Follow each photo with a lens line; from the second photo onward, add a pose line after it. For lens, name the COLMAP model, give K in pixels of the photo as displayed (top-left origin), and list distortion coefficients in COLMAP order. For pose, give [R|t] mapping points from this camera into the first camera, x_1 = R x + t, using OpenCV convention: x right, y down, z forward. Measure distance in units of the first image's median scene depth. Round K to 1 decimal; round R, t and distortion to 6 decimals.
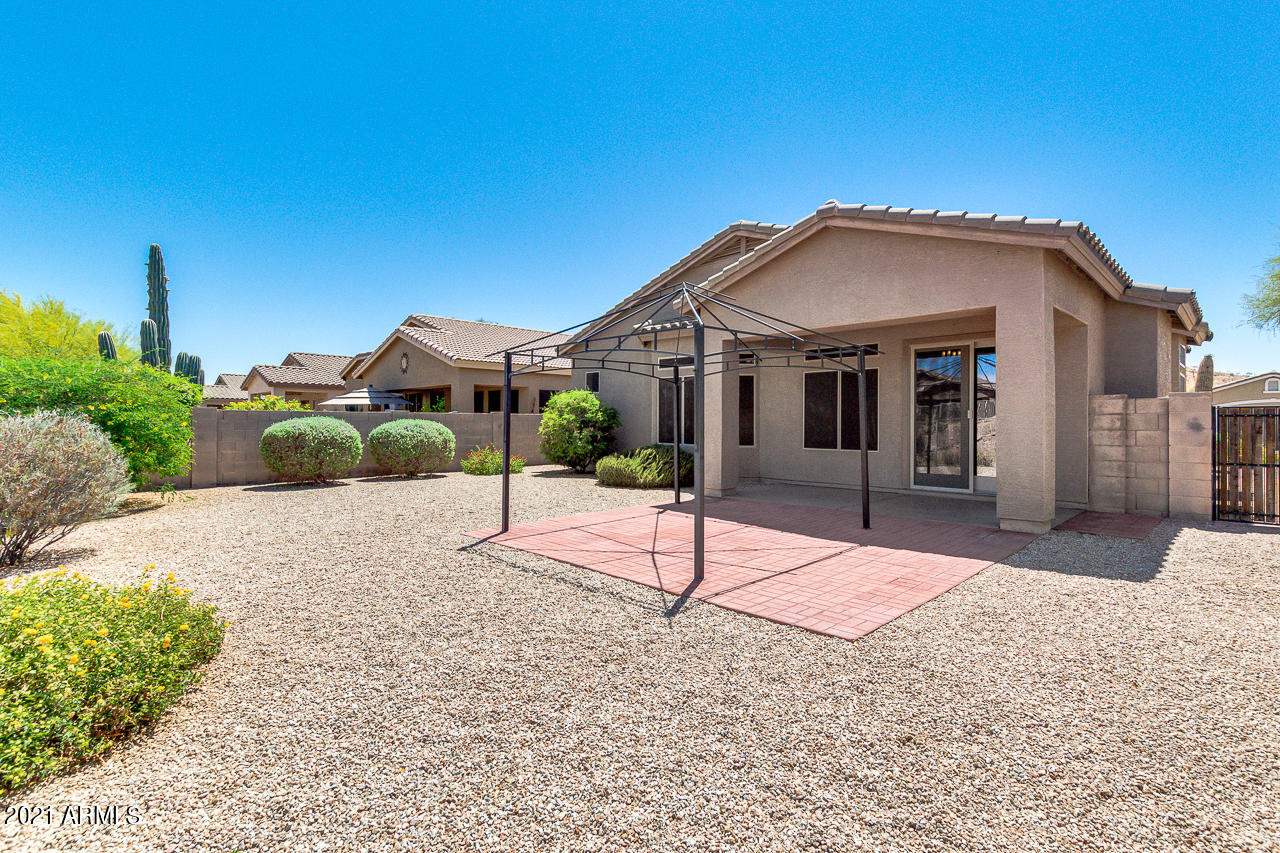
lens RADIAL K [[608.0, 0, 636.2], [0, 608.0, 424.7], [0, 0, 1]] dist [0.012538, -0.007009]
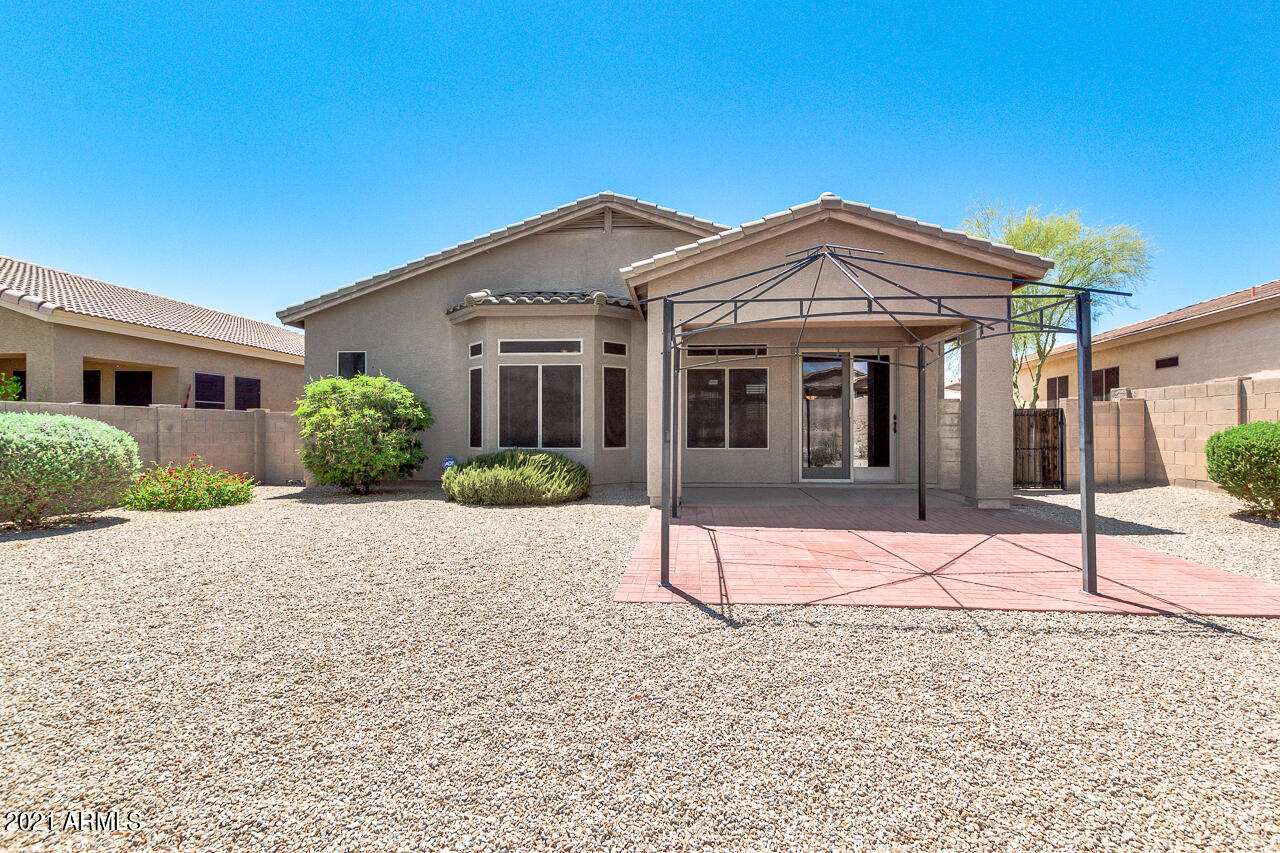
lens RADIAL K [[608.0, 0, 643.1], [0, 608.0, 430.9], [0, 0, 1]] dist [0.012538, -0.007009]
pose [[0.746223, -0.006040, 0.665668, -0.415573], [0.005925, 0.999979, 0.002431, 0.009196], [-0.665669, 0.002131, 0.746244, 0.343783]]
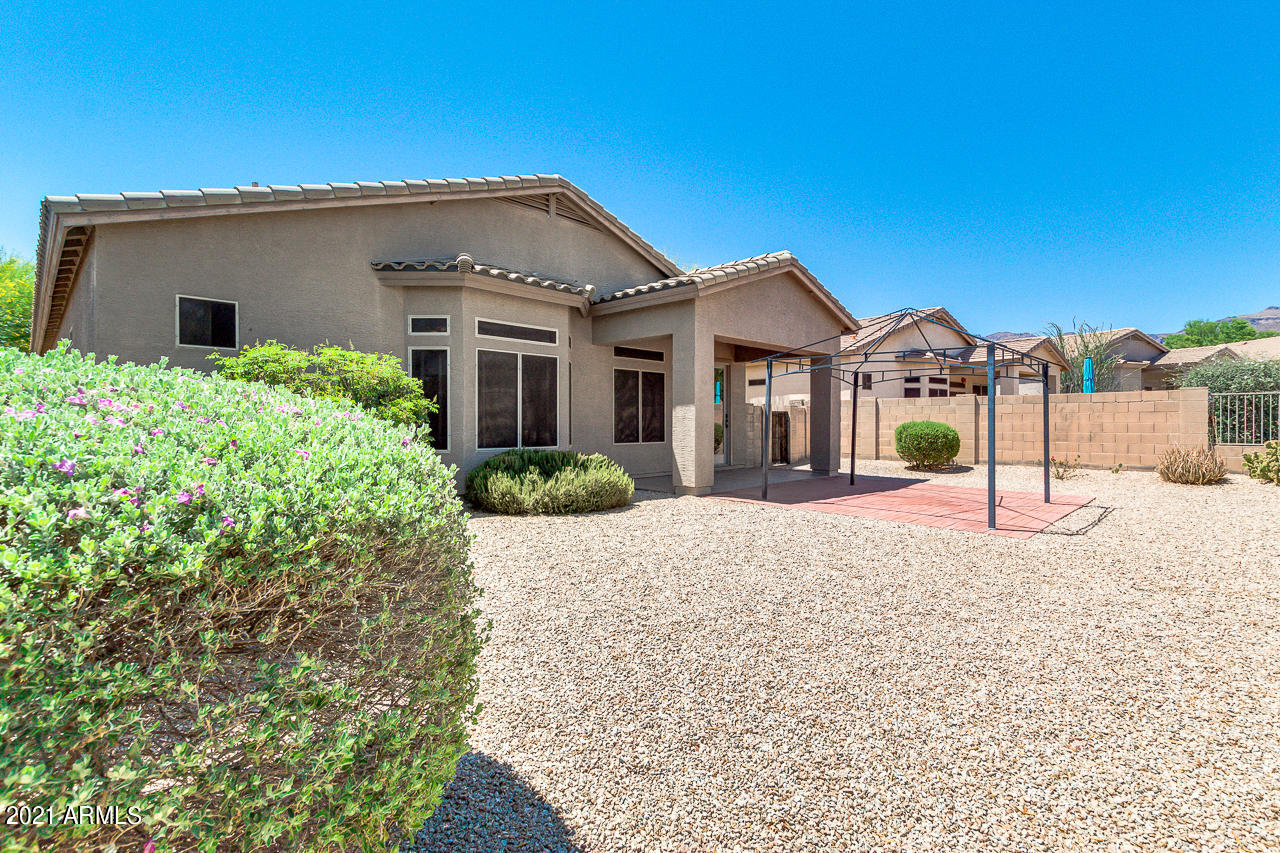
lens RADIAL K [[608.0, 0, 658.6], [0, 608.0, 417.3], [0, 0, 1]] dist [0.012538, -0.007009]
pose [[-0.031288, 0.000171, 0.999510, -0.730124], [-0.008749, 0.999962, -0.000445, -0.005498], [-0.999472, -0.008759, -0.031285, 0.972978]]
